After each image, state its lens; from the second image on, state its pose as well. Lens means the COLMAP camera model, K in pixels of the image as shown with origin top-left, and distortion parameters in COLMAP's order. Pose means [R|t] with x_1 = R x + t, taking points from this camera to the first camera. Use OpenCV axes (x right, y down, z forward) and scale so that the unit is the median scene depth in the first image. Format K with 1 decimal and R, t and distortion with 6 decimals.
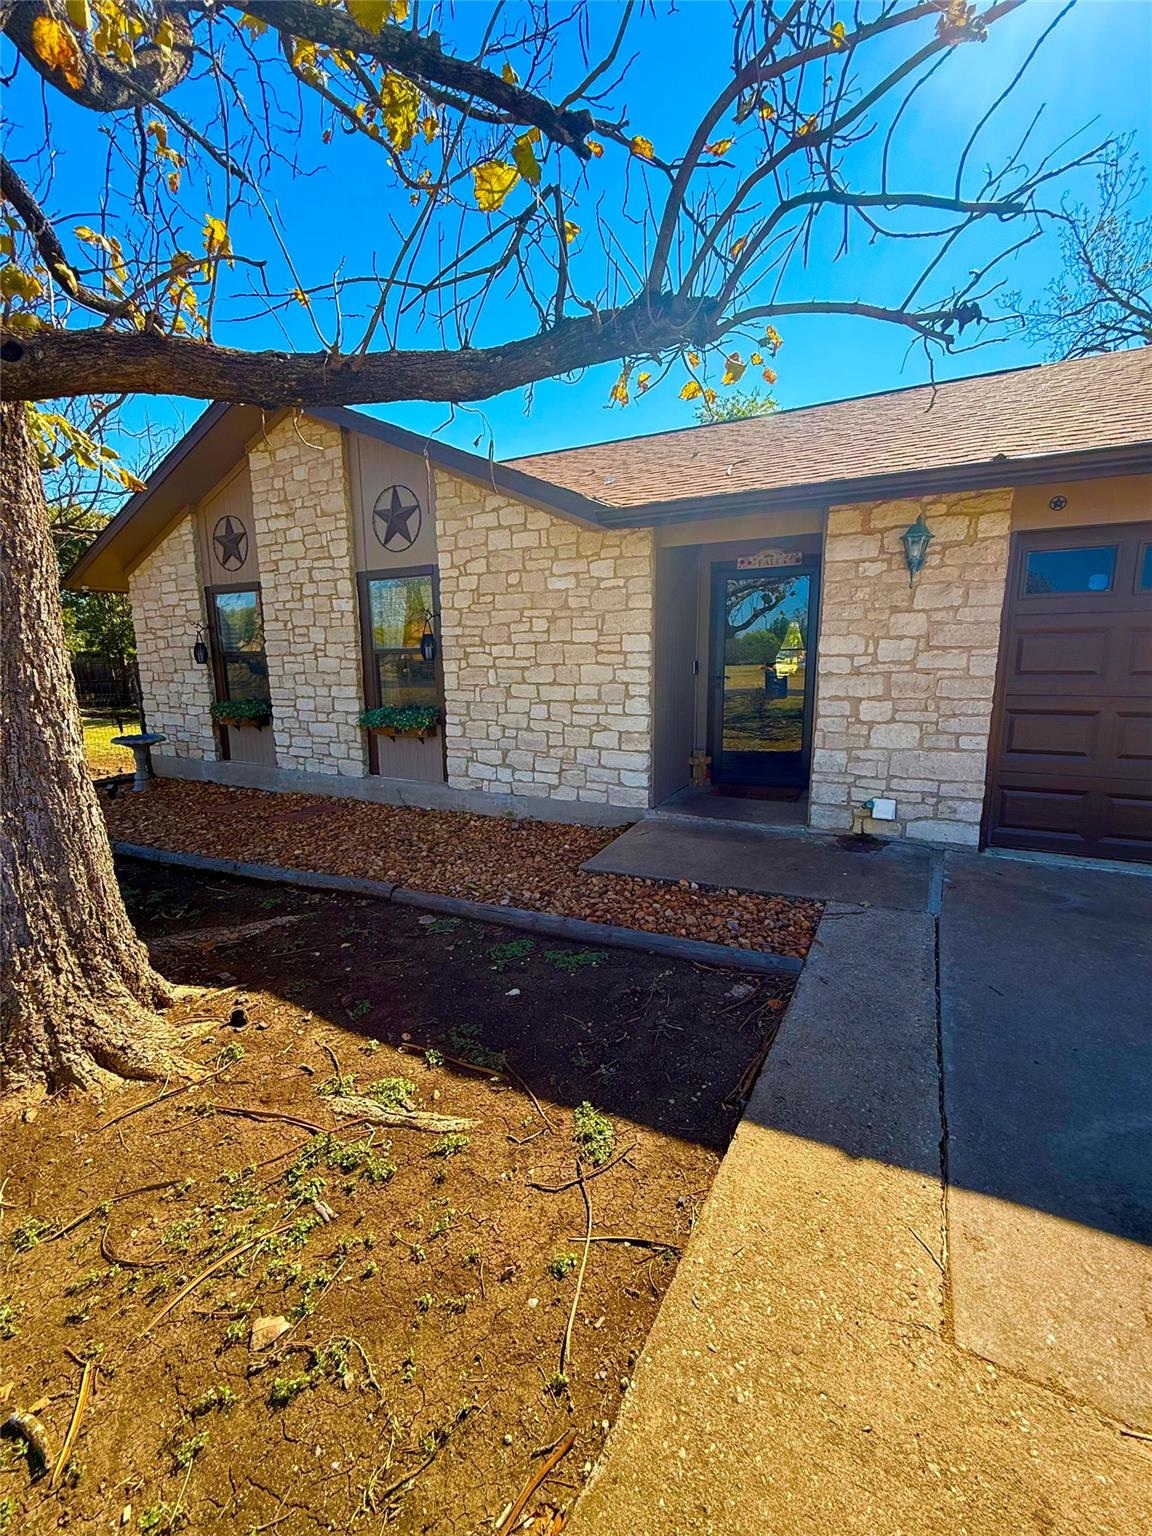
lens RADIAL K [[617.4, 0, 576.6], [0, 617.4, 762.9], [0, 0, 1]] dist [0.000459, 0.000057]
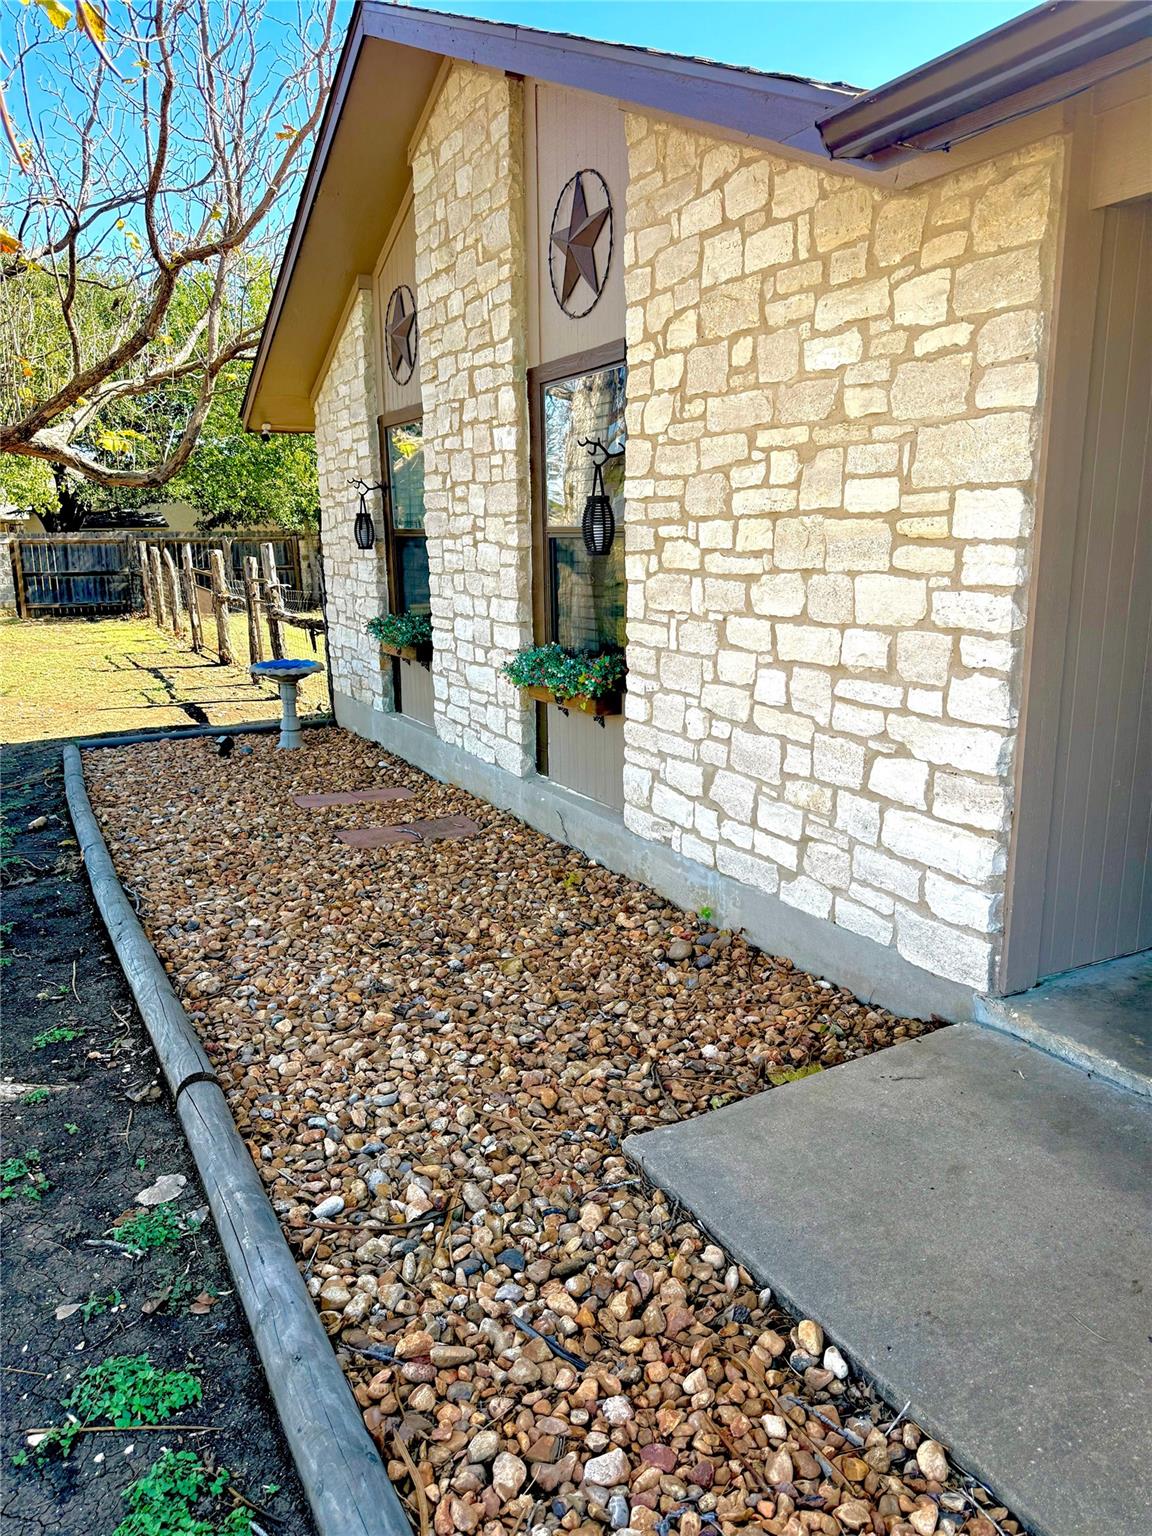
lens RADIAL K [[1041.0, 0, 628.6], [0, 1041.0, 766.4], [0, 0, 1]] dist [0.121668, -0.236056]
pose [[0.833940, 0.125644, -0.537362, 0.238736], [-0.097884, 0.991975, 0.080032, -0.077254], [0.543105, -0.014143, 0.839546, 0.372154]]
